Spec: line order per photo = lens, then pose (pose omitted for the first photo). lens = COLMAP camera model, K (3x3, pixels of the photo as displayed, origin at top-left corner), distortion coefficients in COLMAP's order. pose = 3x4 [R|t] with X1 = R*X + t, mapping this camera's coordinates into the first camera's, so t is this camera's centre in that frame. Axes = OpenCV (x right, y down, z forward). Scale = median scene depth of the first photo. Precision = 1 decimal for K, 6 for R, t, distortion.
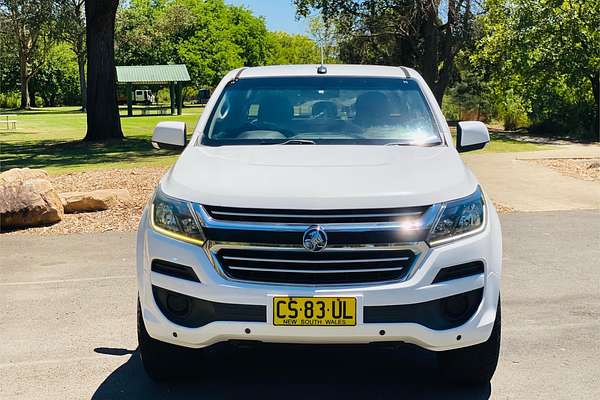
lens RADIAL K [[894.5, 0, 300.0], [0, 894.5, 200.0], [0, 0, 1]] dist [0.110266, -0.023162]
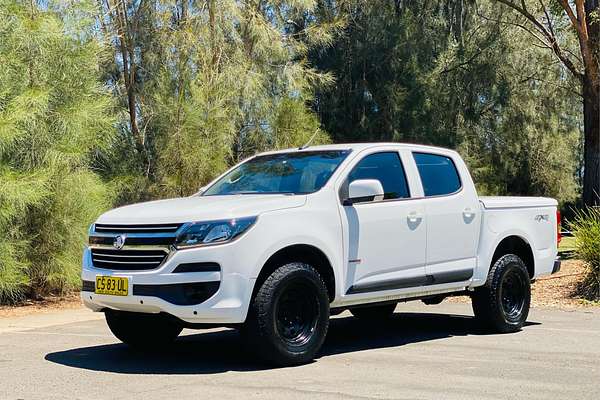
lens RADIAL K [[894.5, 0, 300.0], [0, 894.5, 200.0], [0, 0, 1]] dist [0.110266, -0.023162]
pose [[0.764012, -0.016930, -0.644980, 1.294760], [-0.072342, 0.991105, -0.111707, 0.124620], [0.641134, 0.132004, 0.755991, -0.028113]]
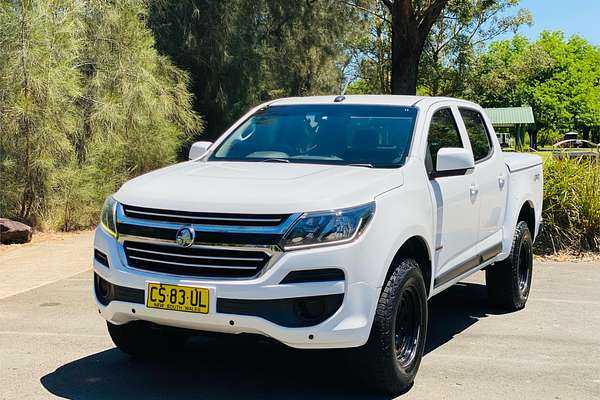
lens RADIAL K [[894.5, 0, 300.0], [0, 894.5, 200.0], [0, 0, 1]] dist [0.110266, -0.023162]
pose [[0.917622, 0.047320, -0.394628, 0.600913], [-0.066189, 0.997216, -0.034332, 0.026188], [0.391905, 0.057624, 0.918199, -0.013749]]
